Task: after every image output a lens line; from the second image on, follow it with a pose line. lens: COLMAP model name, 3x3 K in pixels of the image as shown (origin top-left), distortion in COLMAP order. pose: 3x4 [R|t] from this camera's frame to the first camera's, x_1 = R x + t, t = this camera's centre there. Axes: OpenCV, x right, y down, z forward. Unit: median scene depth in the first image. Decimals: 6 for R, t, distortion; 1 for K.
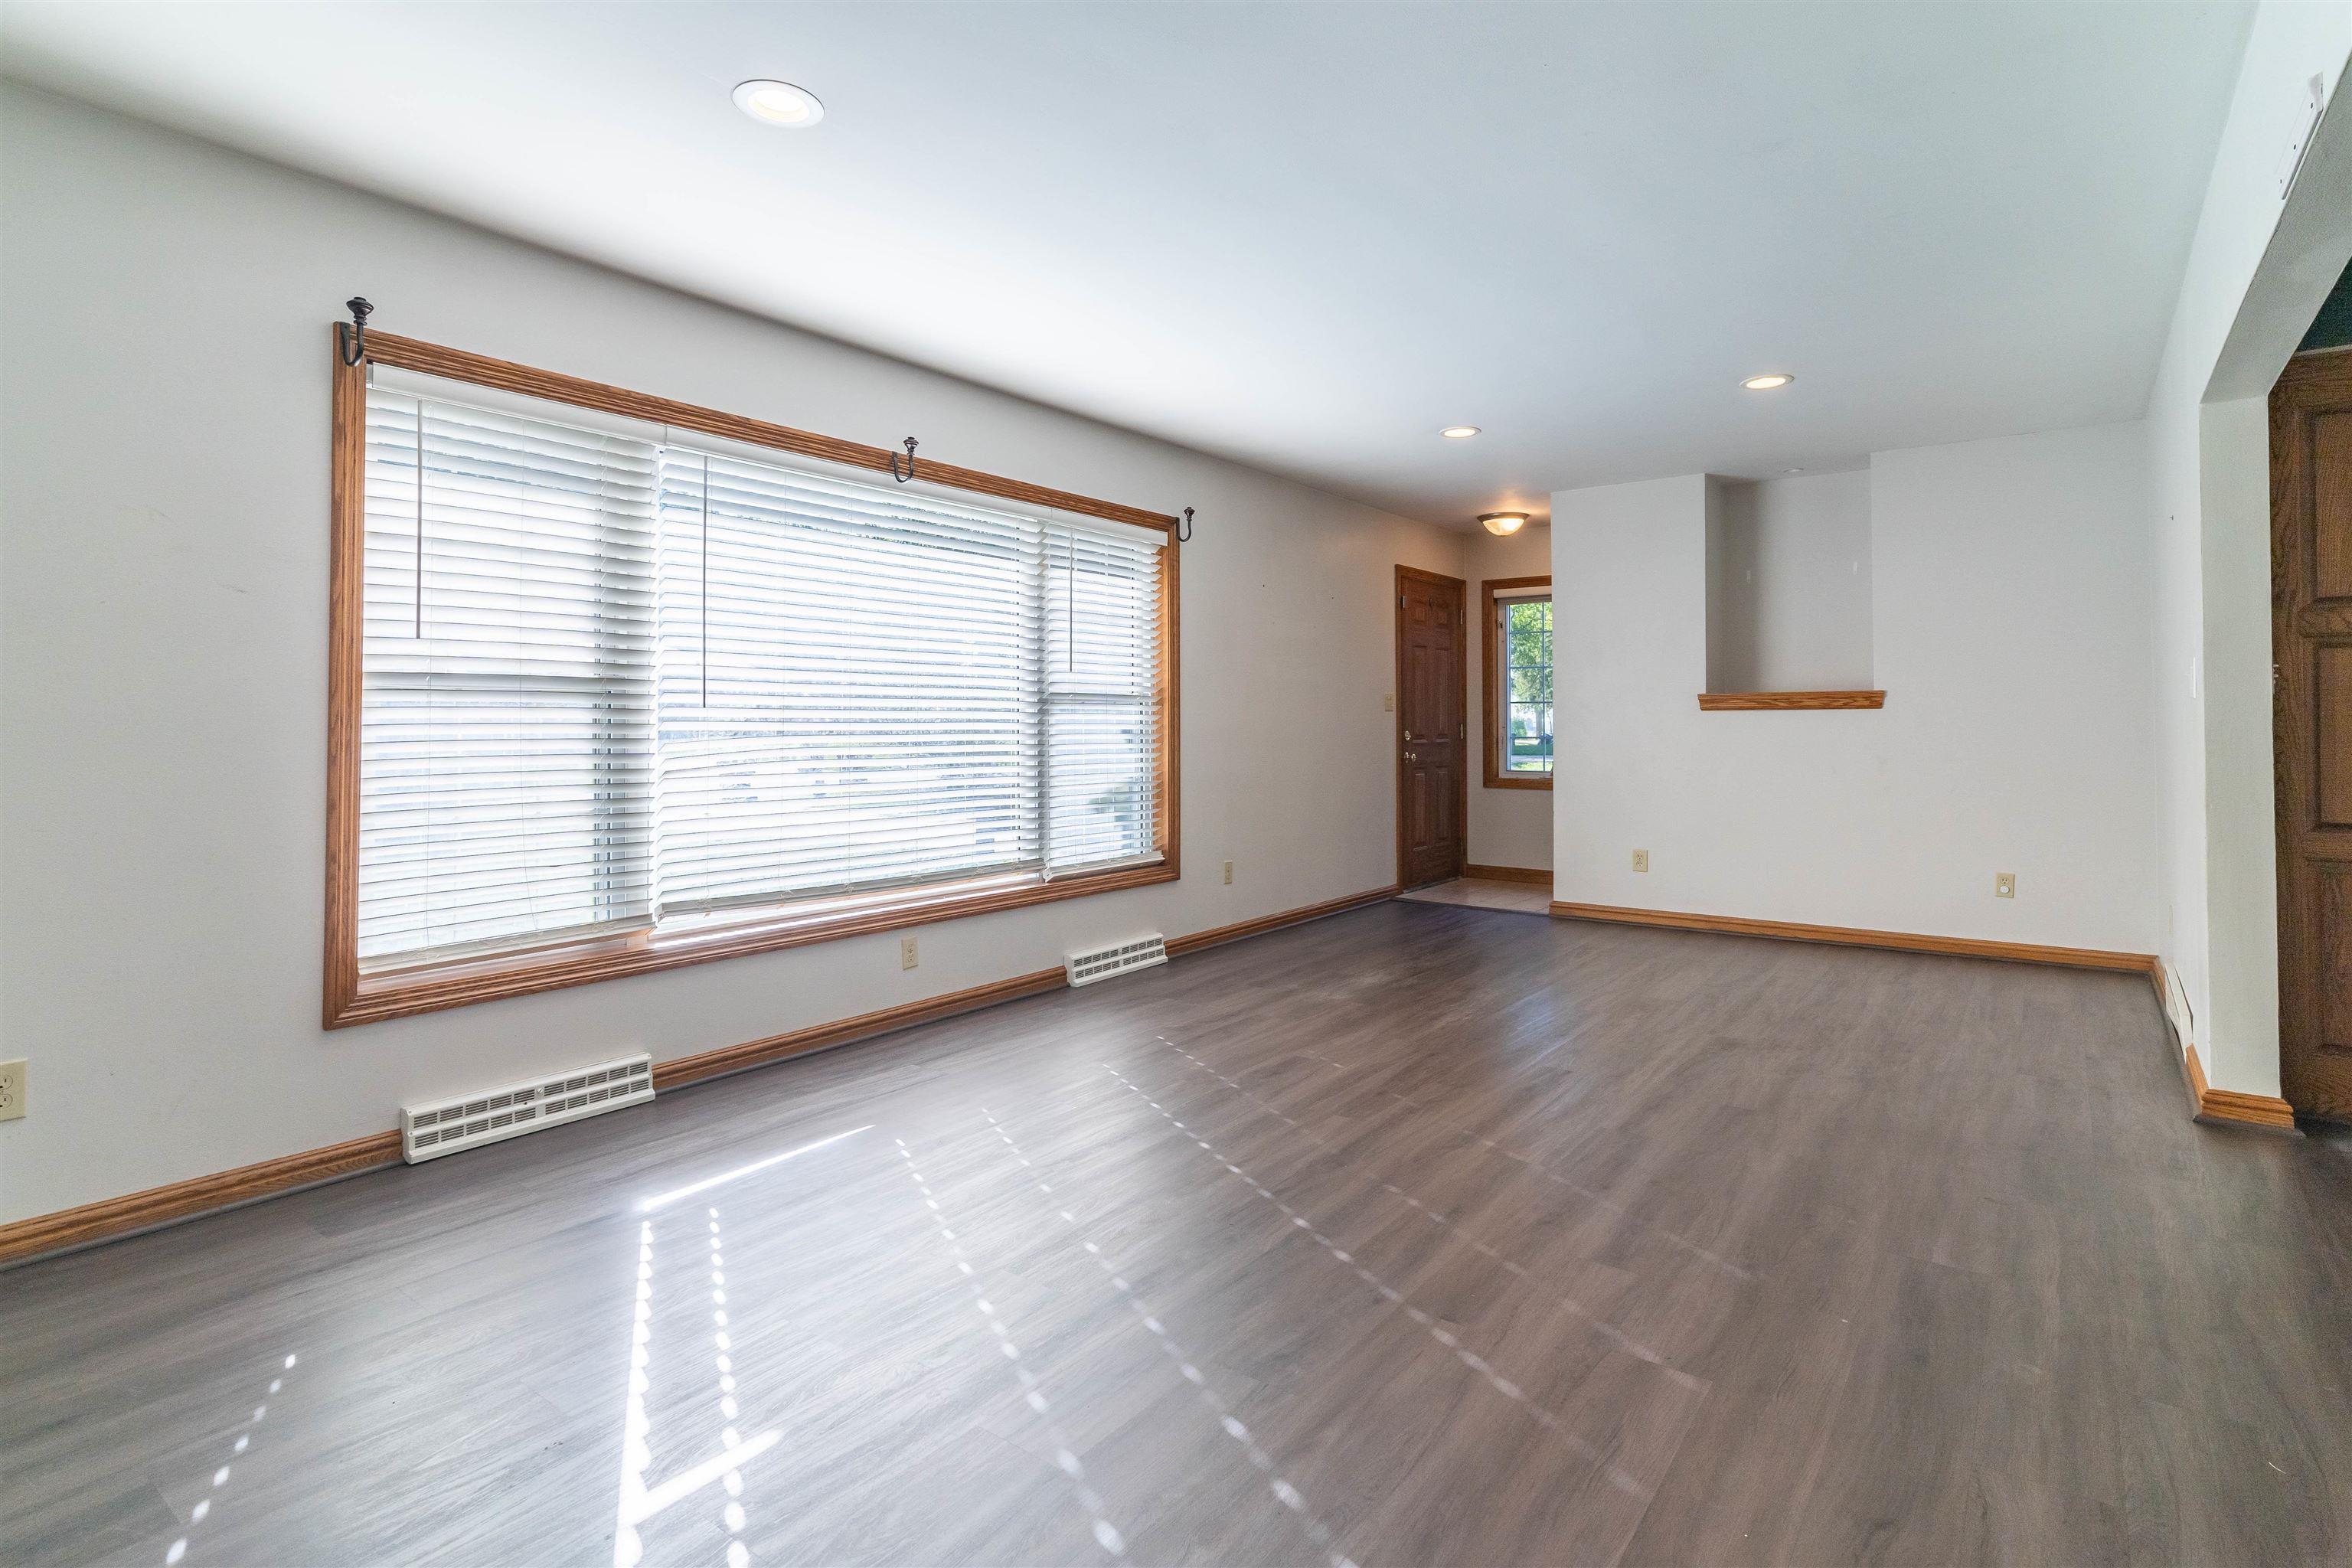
lens RADIAL K [[1151.6, 0, 1181.8], [0, 1151.6, 716.7], [0, 0, 1]] dist [0.000230, -0.000088]
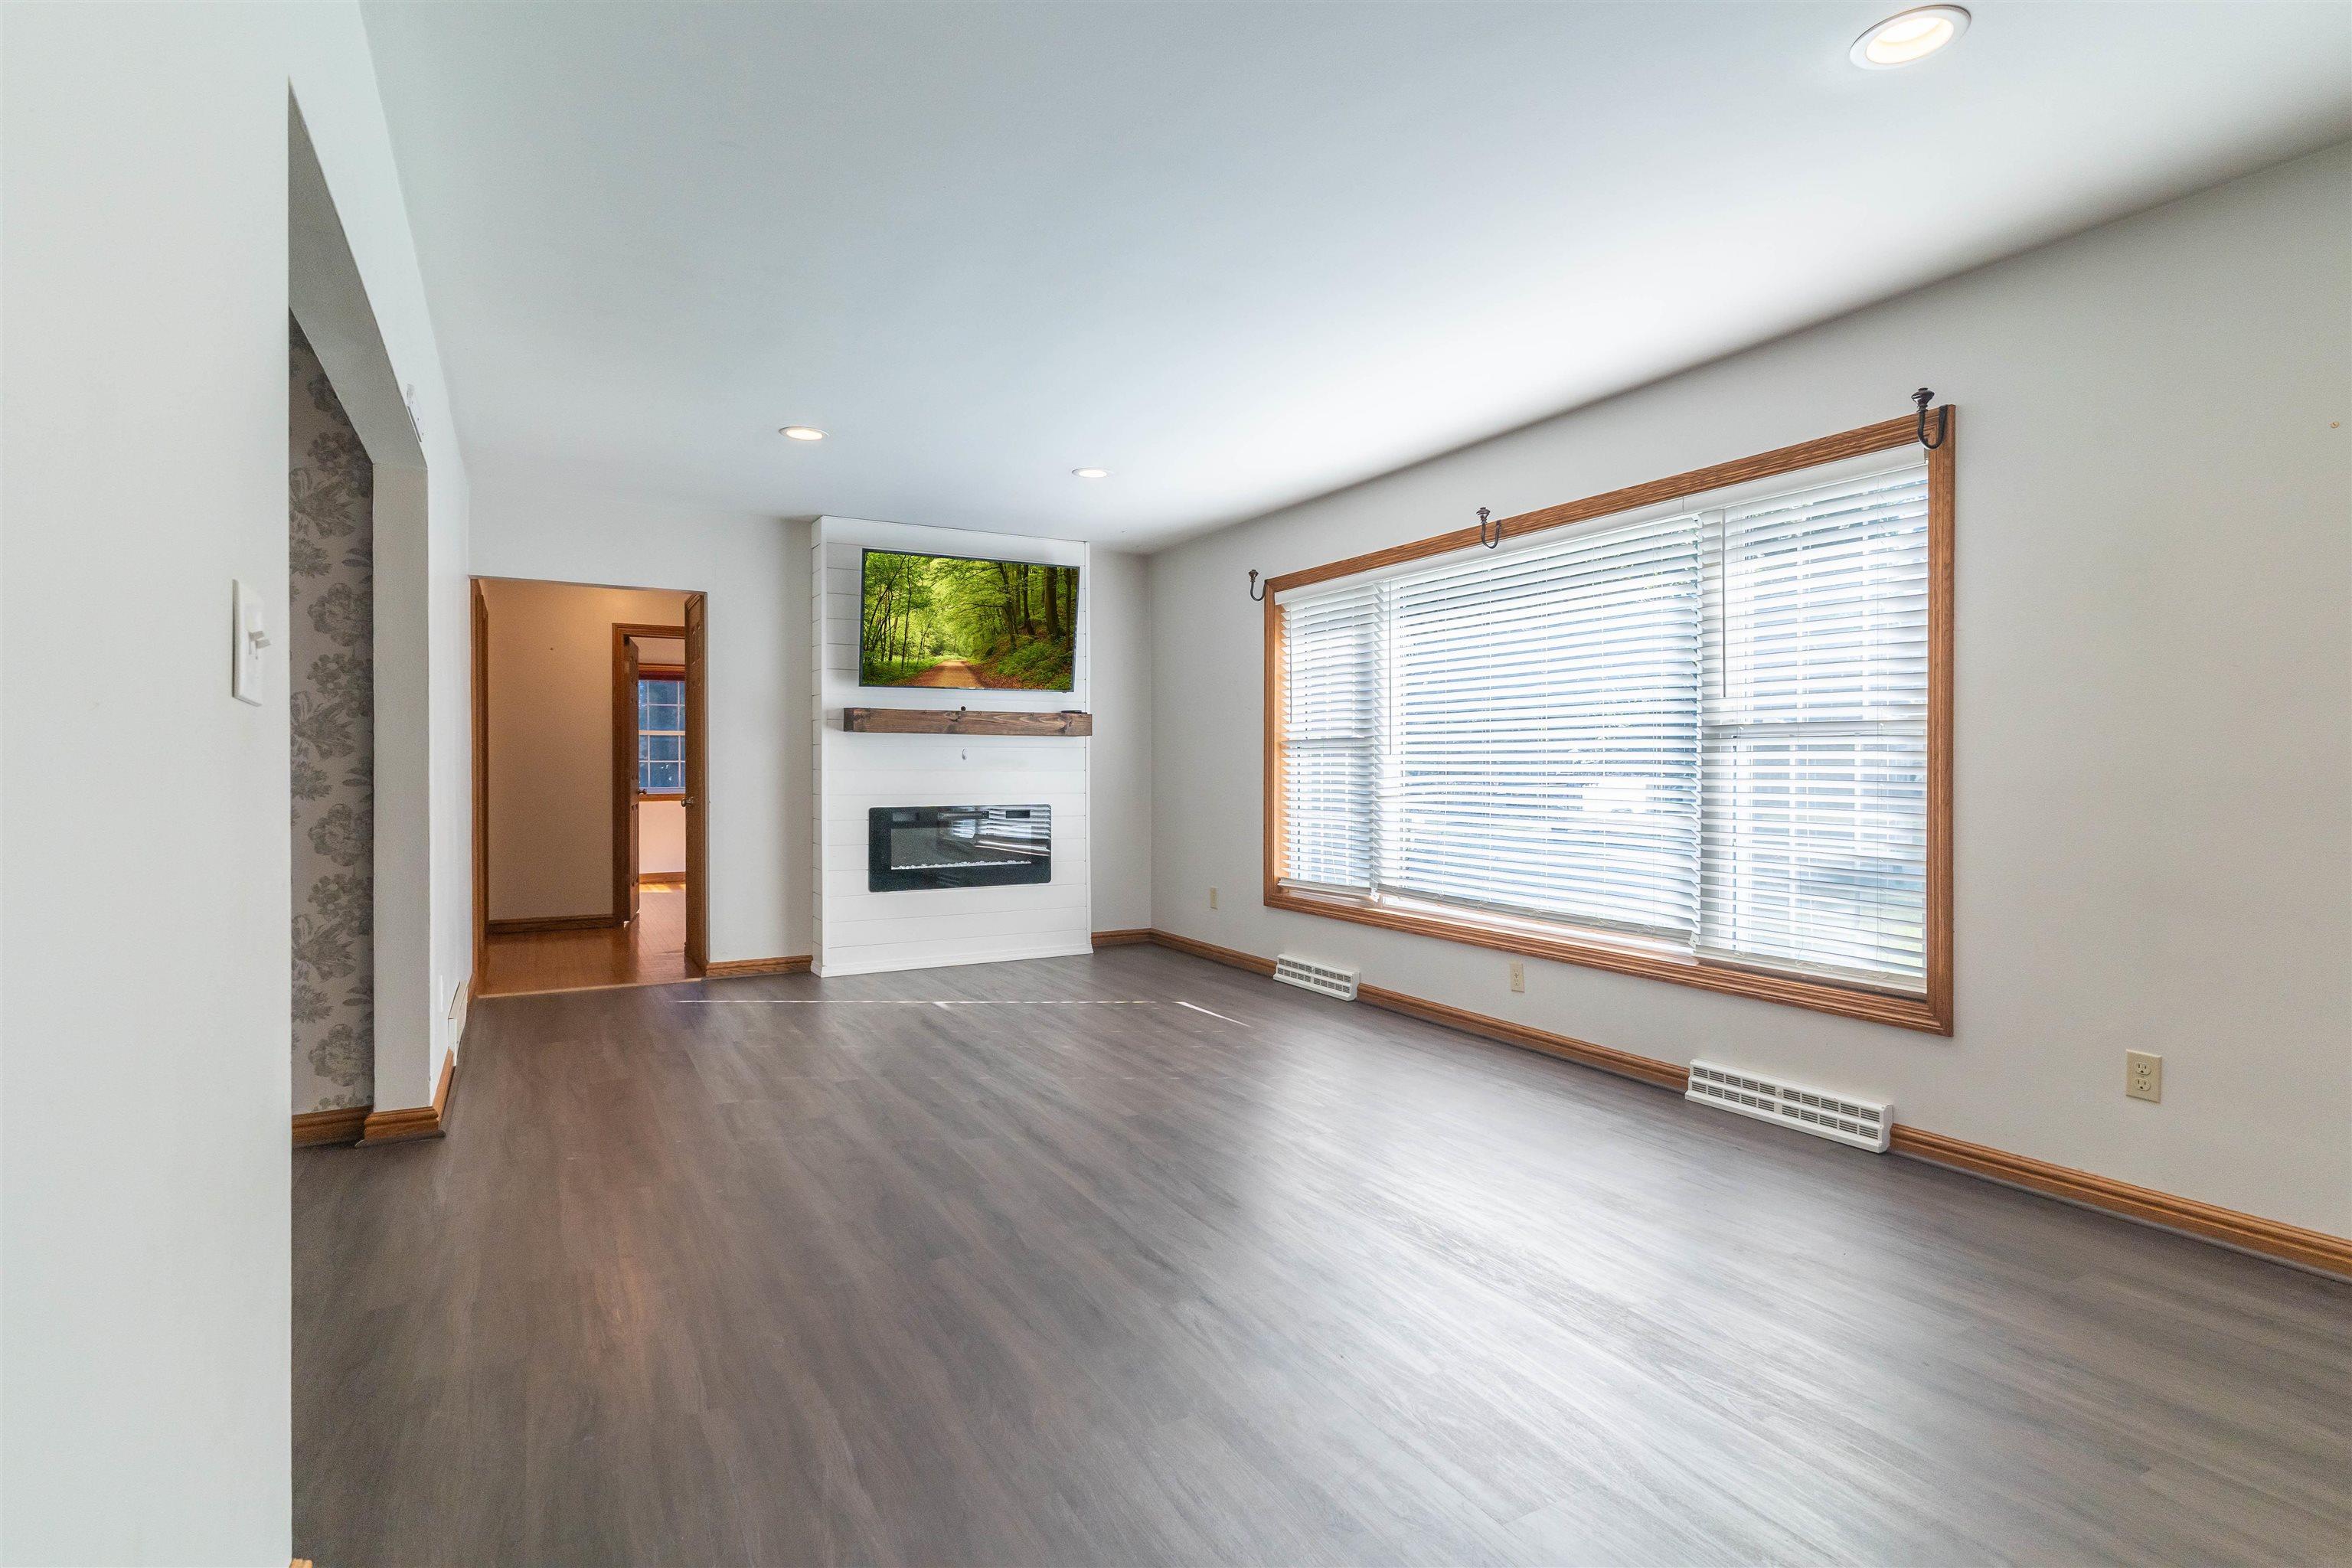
lens RADIAL K [[1161.6, 0, 1176.0], [0, 1161.6, 784.0], [0, 0, 1]] dist [0.000644, 0.000153]
pose [[-0.402981, 0.015410, -0.915079, 0.898258], [0.007470, 0.999880, 0.013548, 0.006543], [0.915178, -0.001376, -0.403048, 1.161196]]
